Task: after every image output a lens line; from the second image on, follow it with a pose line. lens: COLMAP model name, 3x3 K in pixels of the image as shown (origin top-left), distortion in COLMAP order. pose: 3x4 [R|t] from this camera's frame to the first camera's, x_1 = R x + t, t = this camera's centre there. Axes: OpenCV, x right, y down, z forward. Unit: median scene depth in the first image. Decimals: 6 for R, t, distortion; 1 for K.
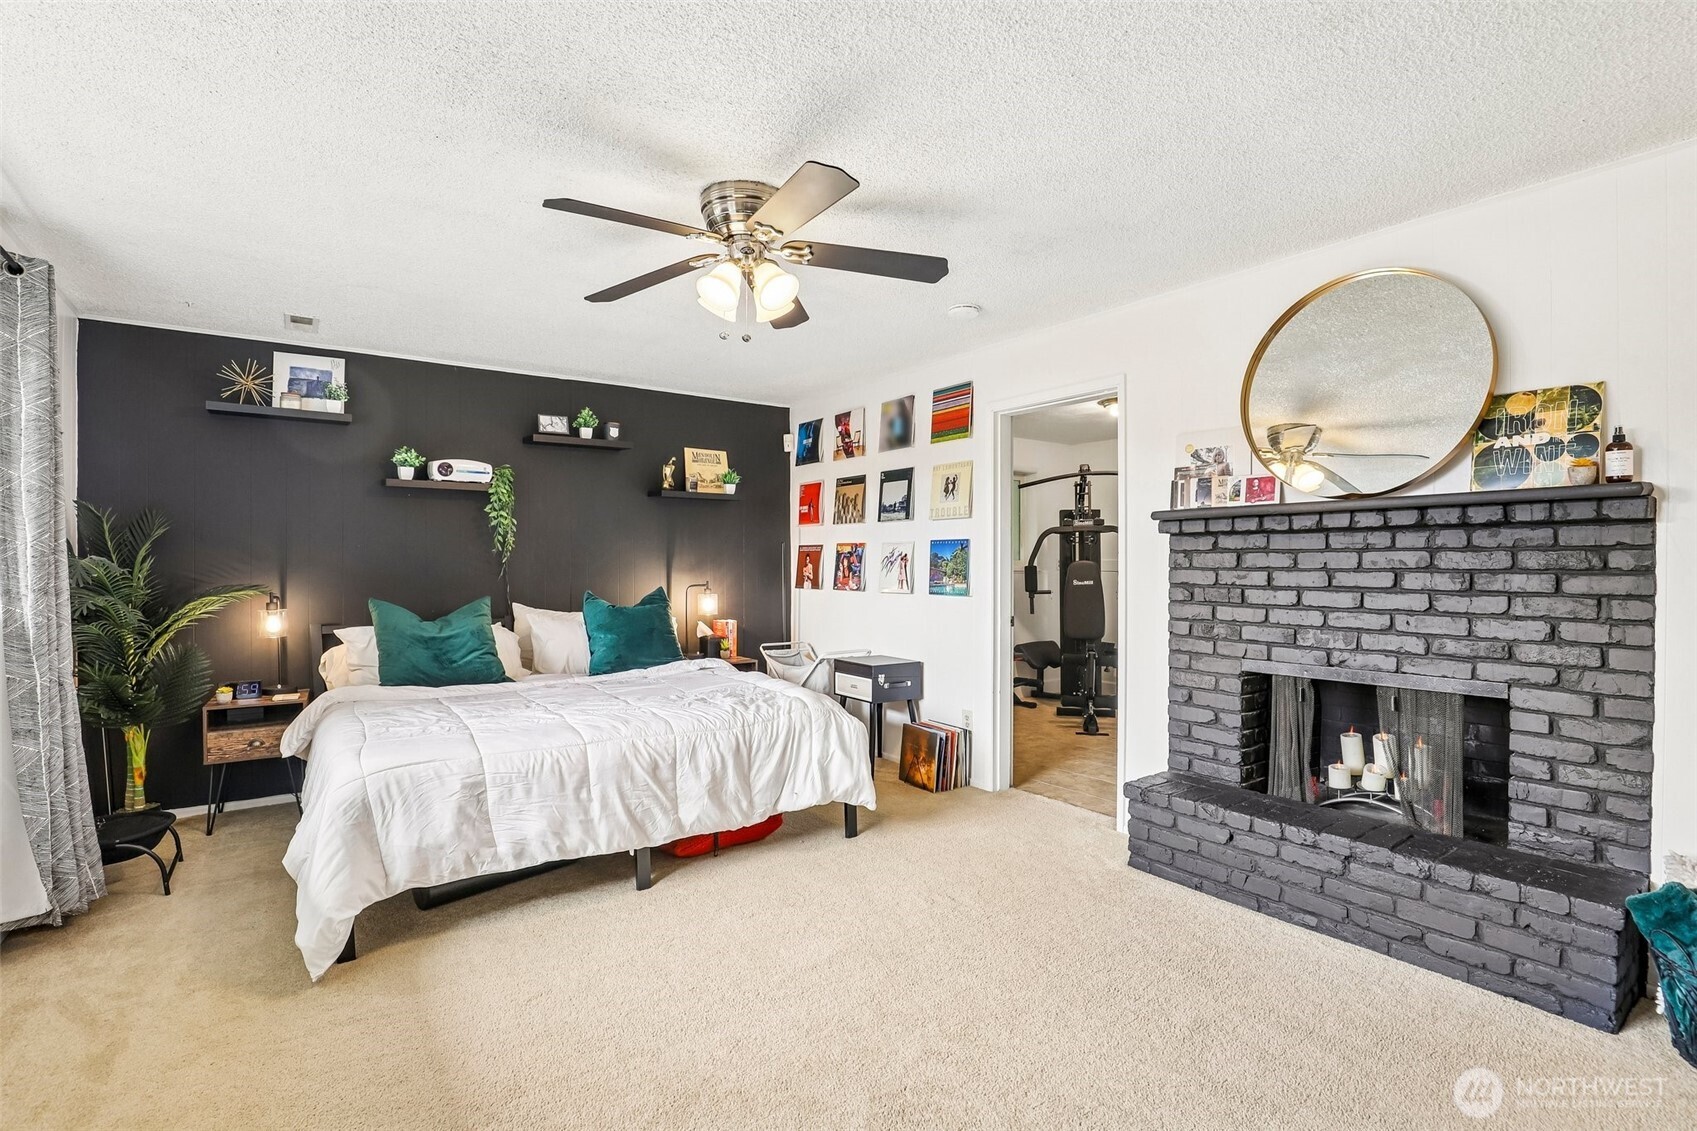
lens RADIAL K [[787.7, 0, 848.5], [0, 787.7, 565.5], [0, 0, 1]] dist [-0.019091, 0.000496]
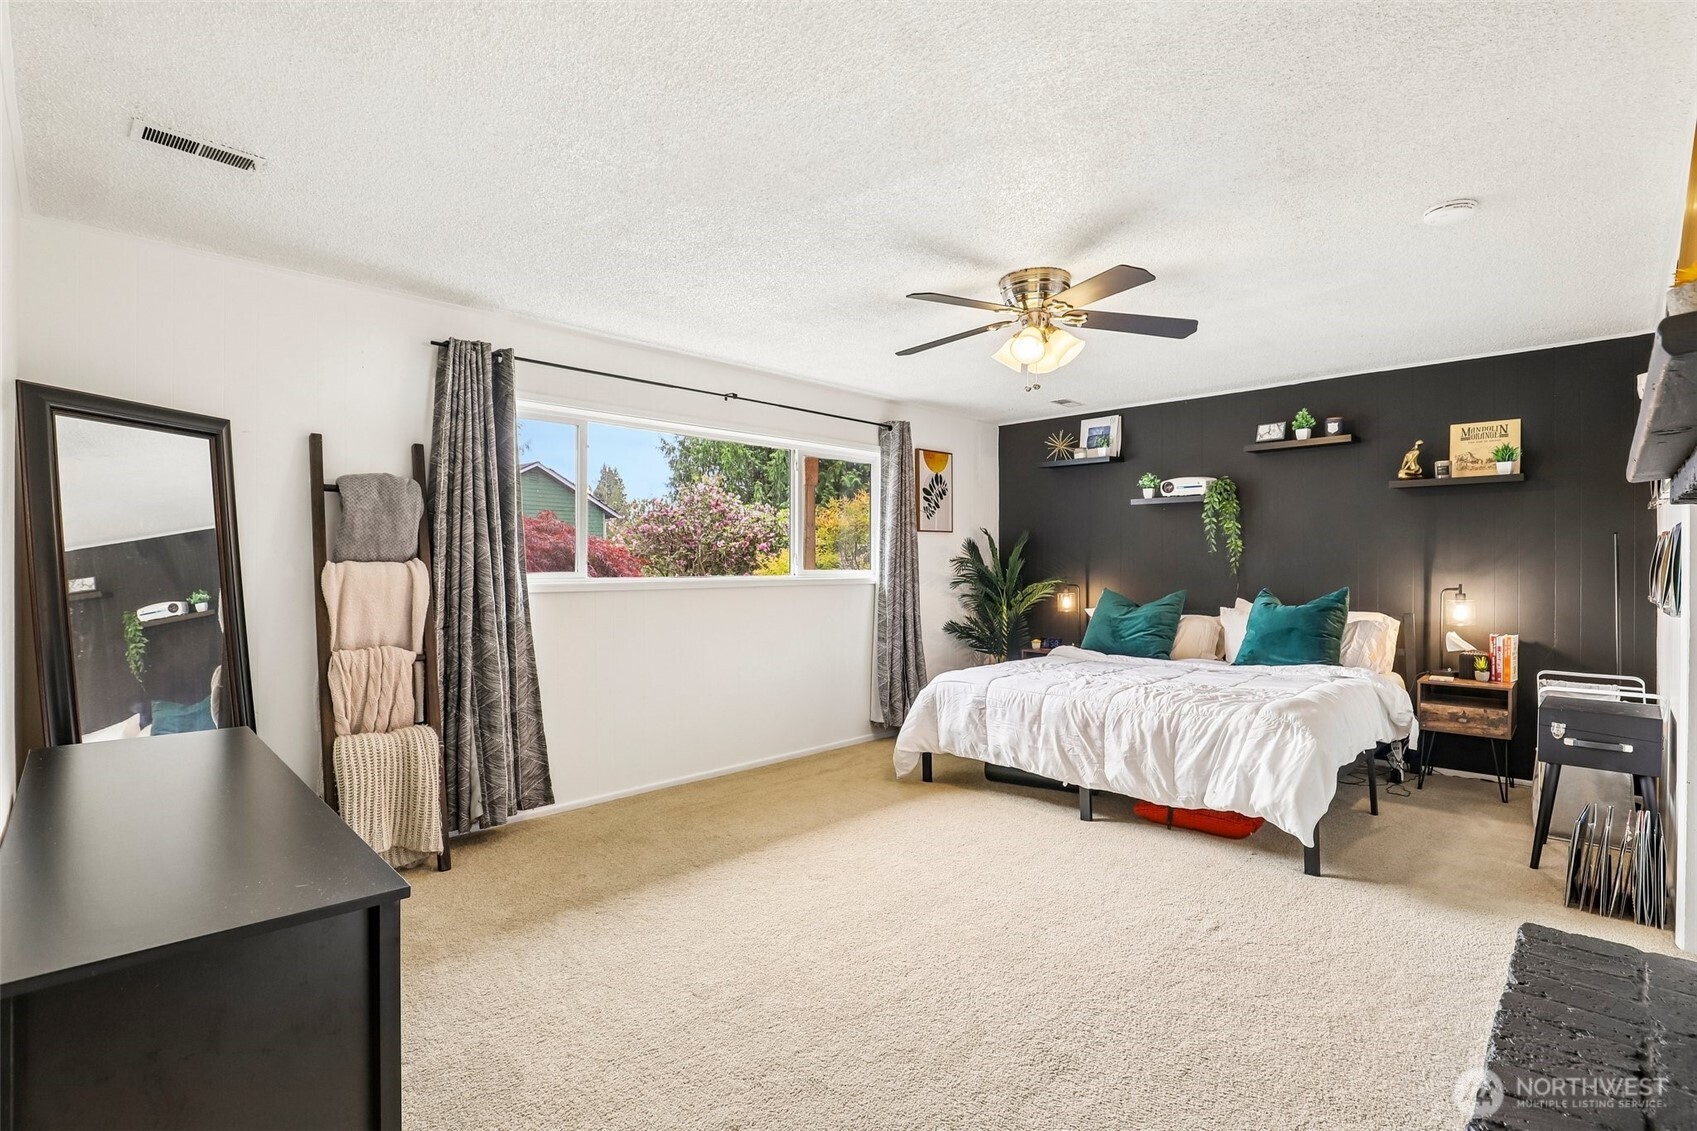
lens RADIAL K [[787.7, 0, 848.5], [0, 787.7, 565.5], [0, 0, 1]] dist [-0.019091, 0.000496]
pose [[0.178047, 0.003622, -0.984015, 0.840001], [-0.003682, 0.999989, 0.003015, 0.000115], [0.984015, 0.003086, 0.178058, 0.368201]]
